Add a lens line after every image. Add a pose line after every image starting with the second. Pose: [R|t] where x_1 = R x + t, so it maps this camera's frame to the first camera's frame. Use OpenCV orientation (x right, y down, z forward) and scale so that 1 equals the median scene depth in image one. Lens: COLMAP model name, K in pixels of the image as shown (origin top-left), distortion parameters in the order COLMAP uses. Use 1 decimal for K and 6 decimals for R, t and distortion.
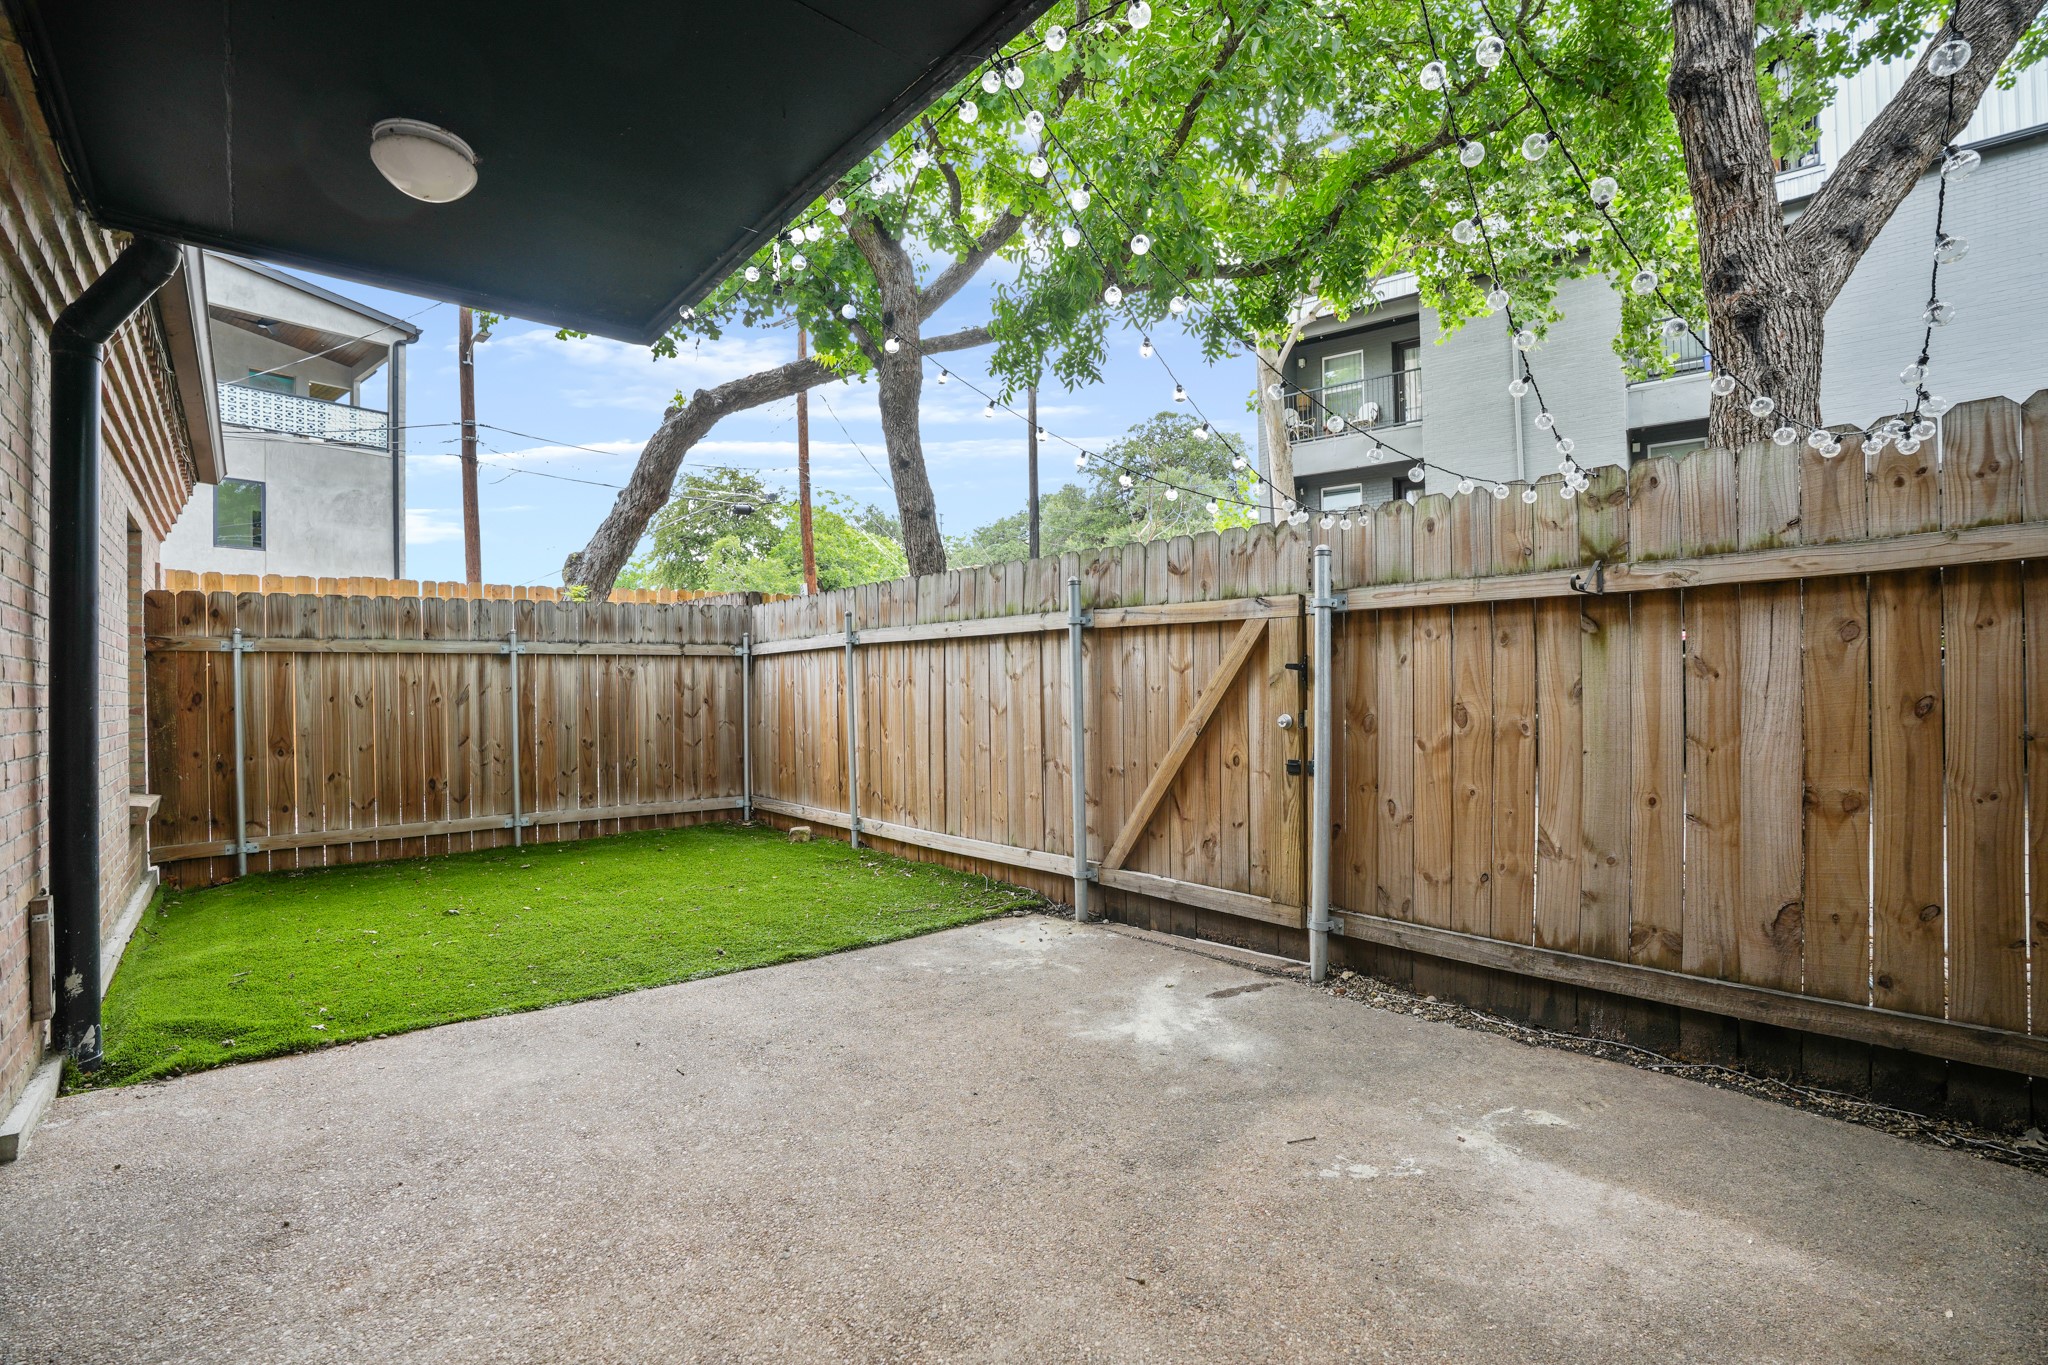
lens RADIAL K [[961.6, 0, 1011.0], [0, 961.6, 718.2], [0, 0, 1]] dist [-0.072737, 0.031103]
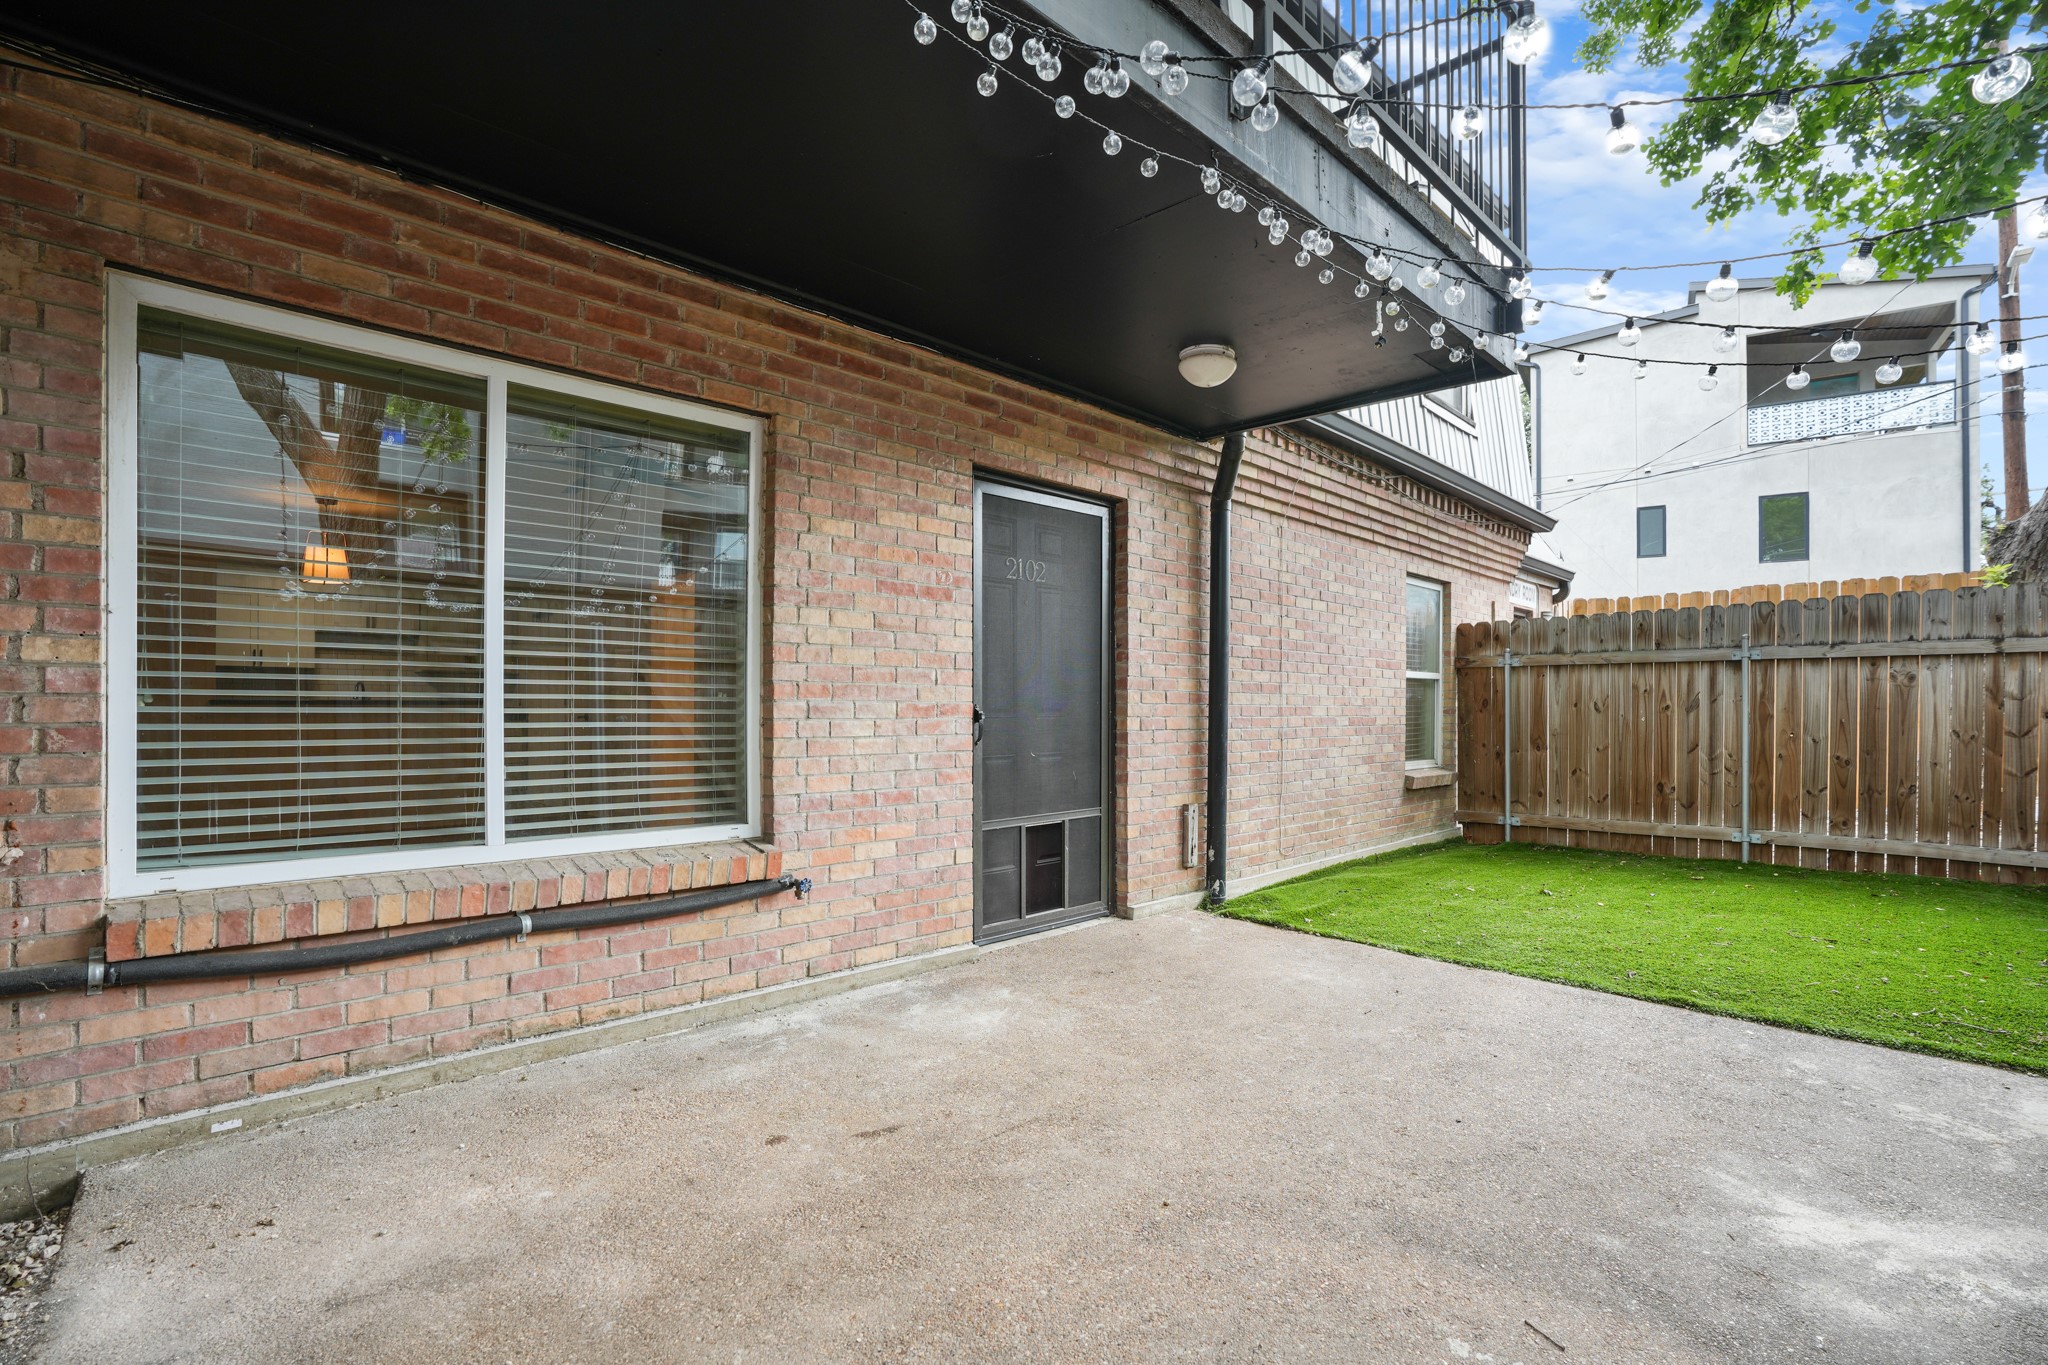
lens RADIAL K [[961.6, 0, 1011.0], [0, 961.6, 718.2], [0, 0, 1]] dist [-0.072737, 0.031103]
pose [[0.049826, 0.024000, -0.998470, 0.406783], [-0.033531, 0.999188, 0.022344, -0.006174], [0.998195, 0.032367, 0.050590, 0.232347]]
